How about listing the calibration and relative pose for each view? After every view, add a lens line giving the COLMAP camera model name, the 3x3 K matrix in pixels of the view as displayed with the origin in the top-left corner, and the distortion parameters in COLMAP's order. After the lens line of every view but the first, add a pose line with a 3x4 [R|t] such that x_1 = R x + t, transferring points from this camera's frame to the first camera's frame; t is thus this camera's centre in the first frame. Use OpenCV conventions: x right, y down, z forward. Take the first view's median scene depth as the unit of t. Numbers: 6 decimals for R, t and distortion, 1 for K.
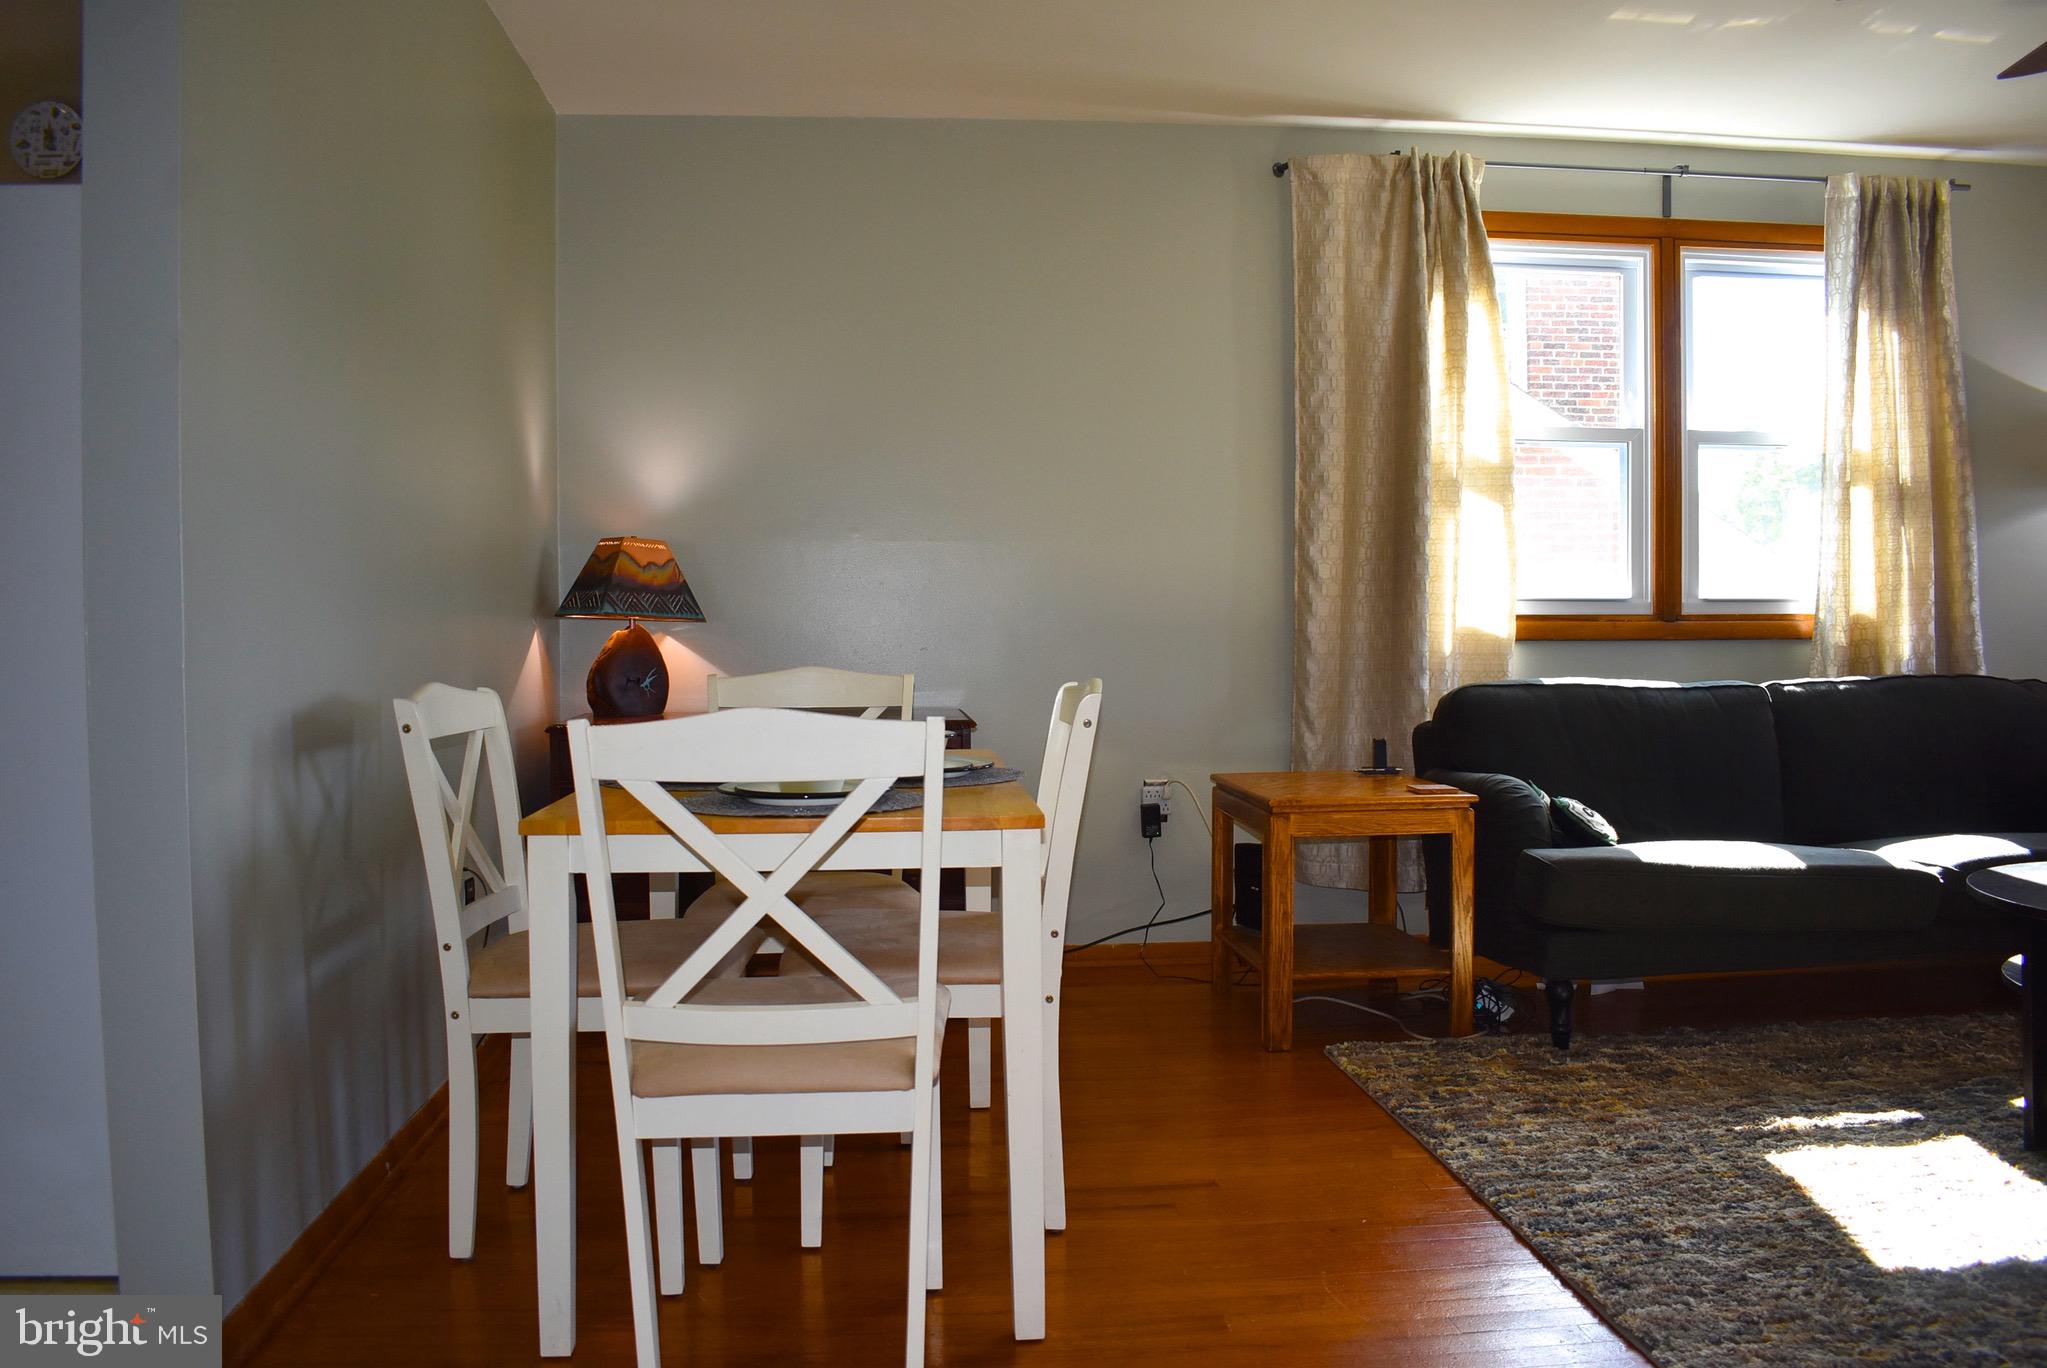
lens RADIAL K [[1592.3, 0, 1034.2], [0, 1592.3, 688.1], [0, 0, 1]] dist [-0.097101, 0.016709]
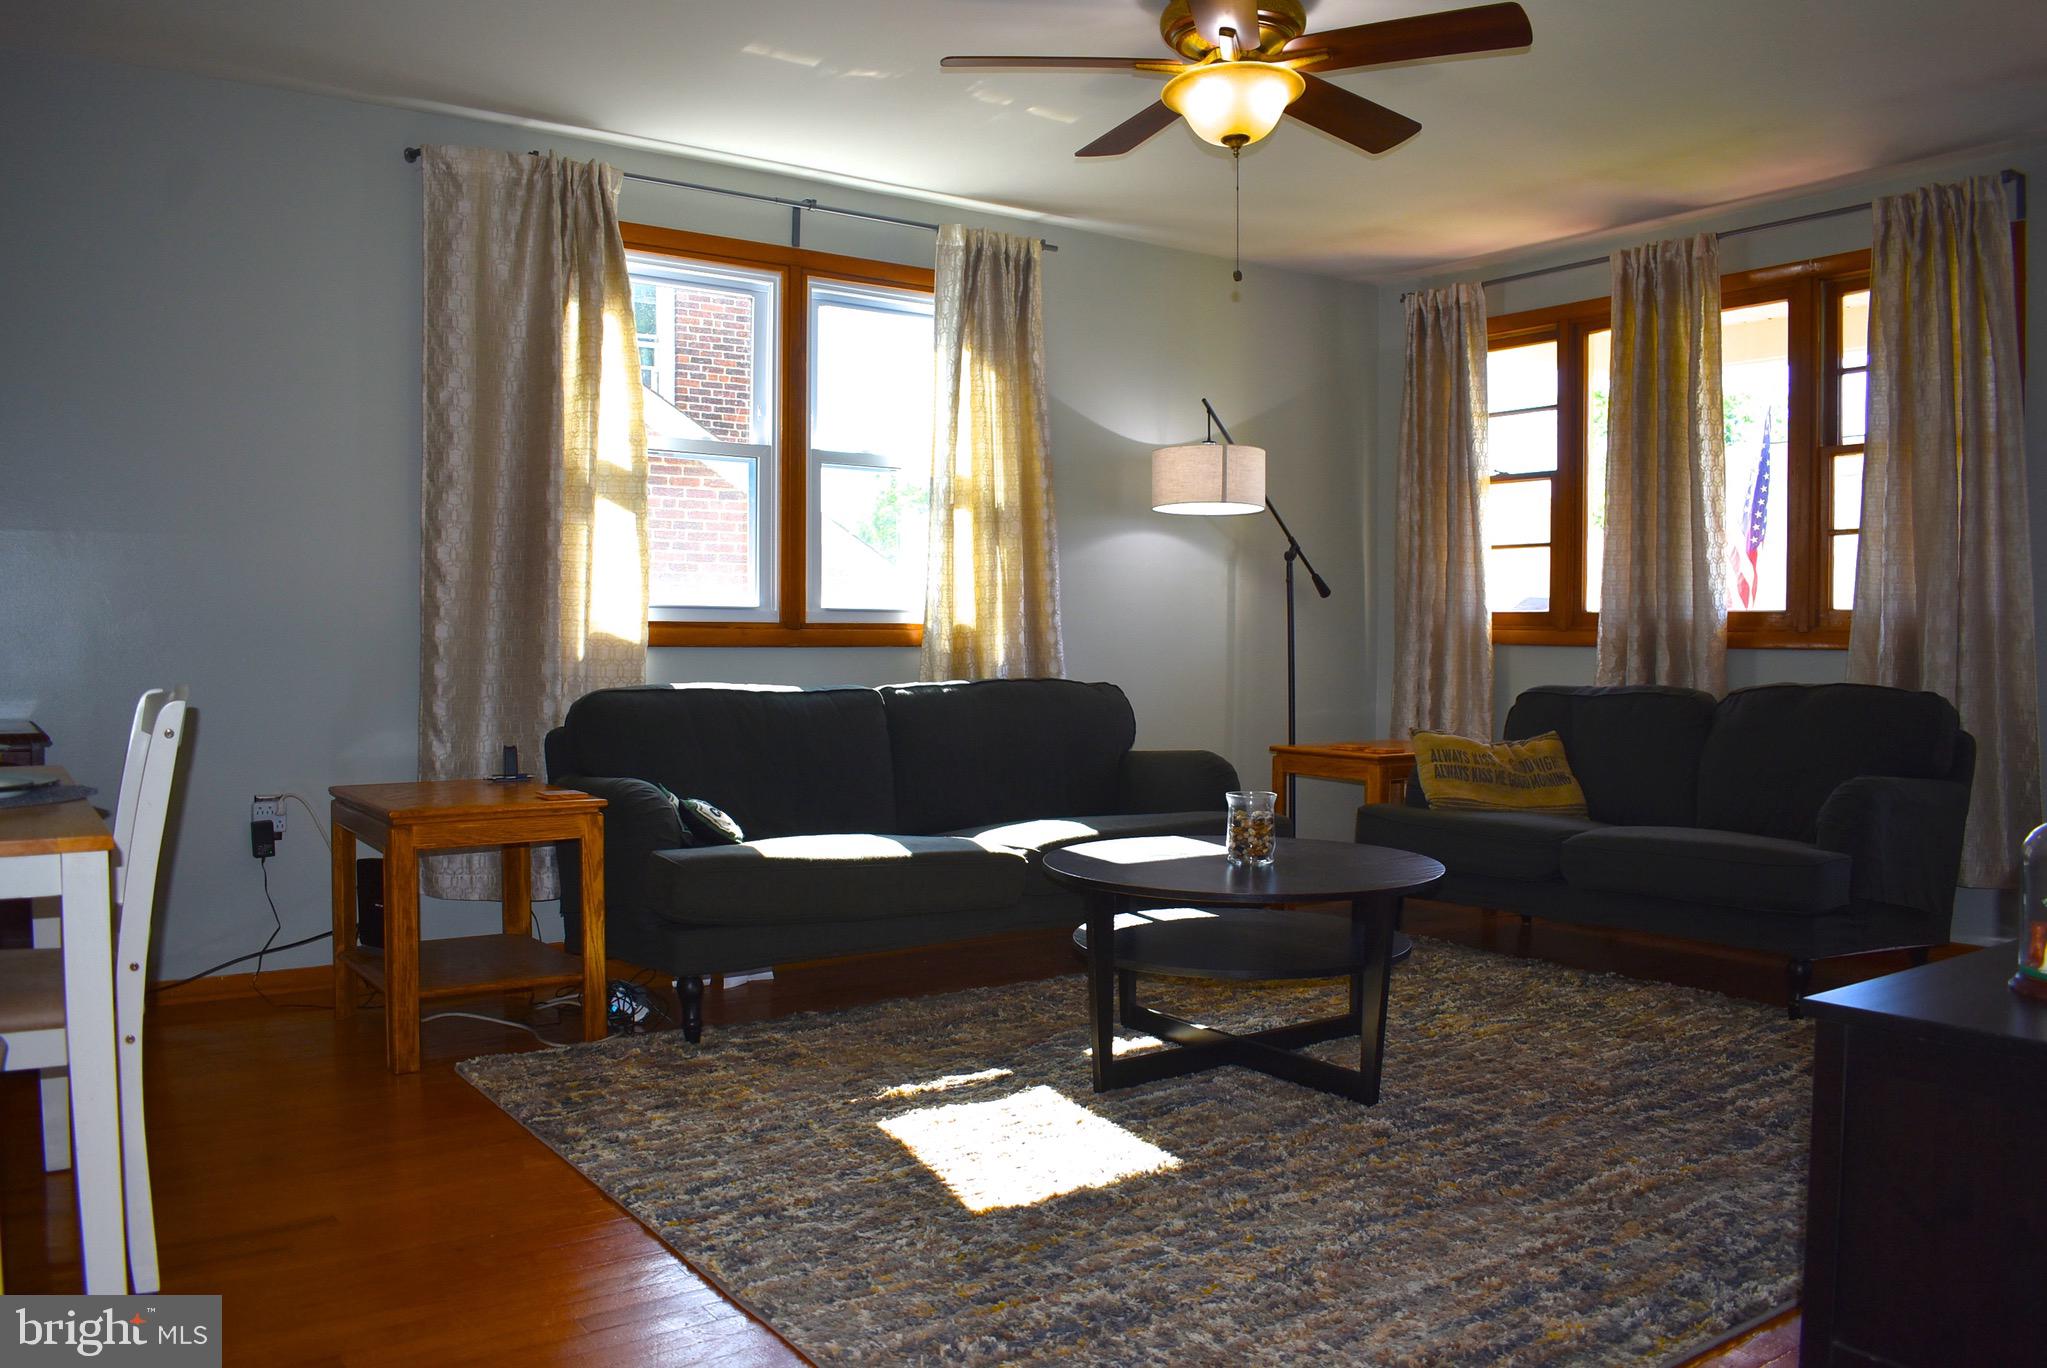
lens RADIAL K [[1592.3, 0, 1034.2], [0, 1592.3, 688.1], [0, 0, 1]] dist [-0.097101, 0.016709]
pose [[0.866650, -0.005056, 0.498891, 0.012036], [0.007335, 0.999970, -0.002607, 0.001173], [-0.498862, 0.005919, 0.866661, -0.009004]]
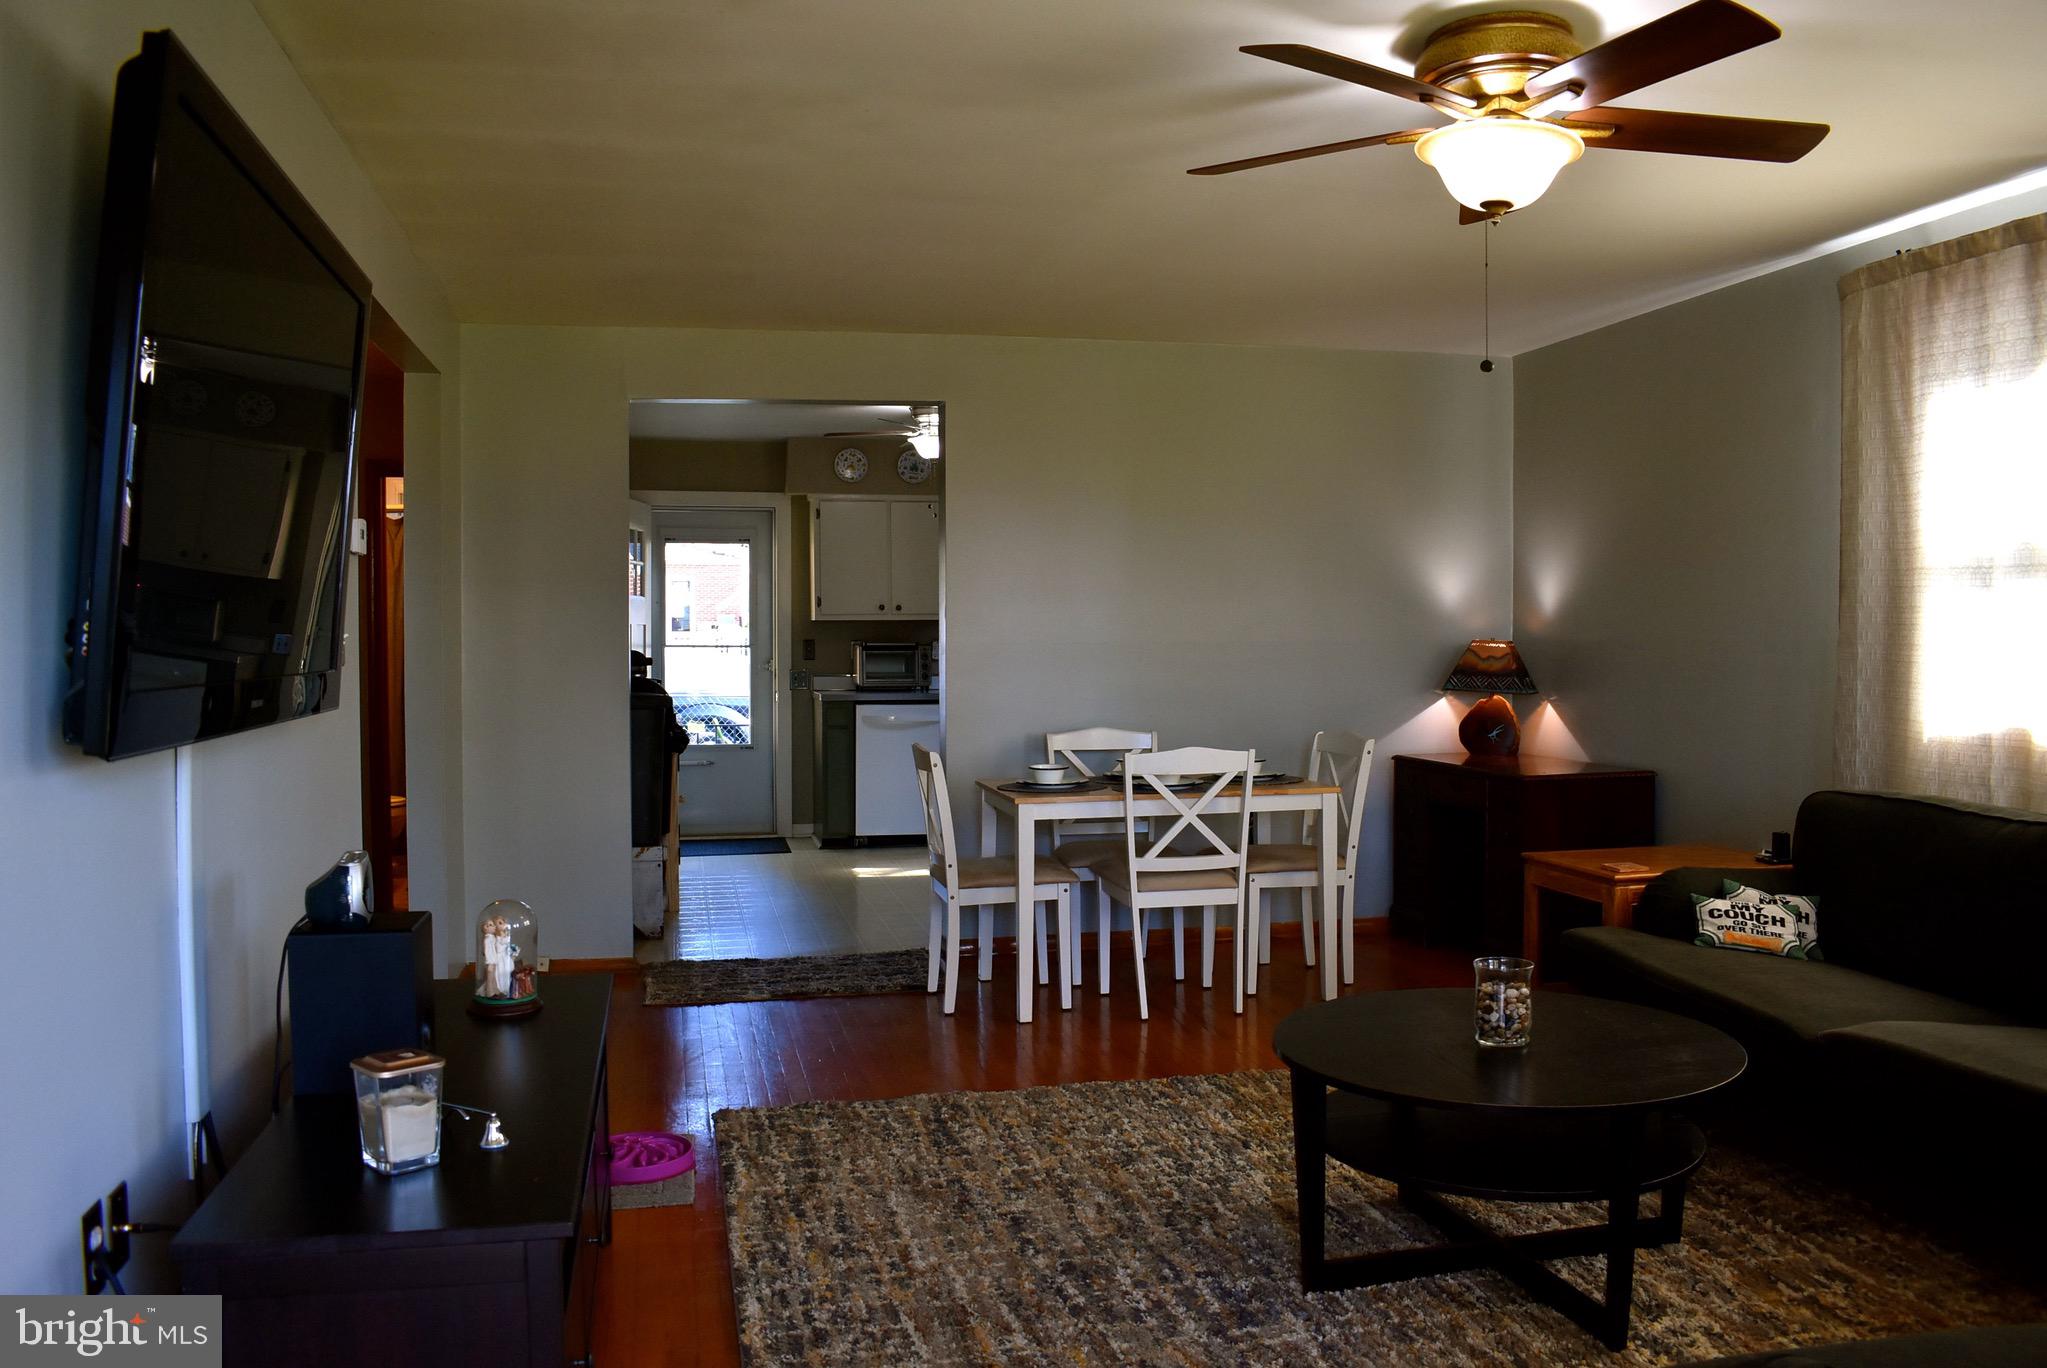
lens RADIAL K [[1592.3, 0, 1034.2], [0, 1592.3, 688.1], [0, 0, 1]] dist [-0.097101, 0.016709]
pose [[0.126304, 0.034077, -0.991406, 1.164242], [-0.034277, 0.998963, 0.029970, -0.076486], [0.991399, 0.030197, 0.127341, 0.352037]]
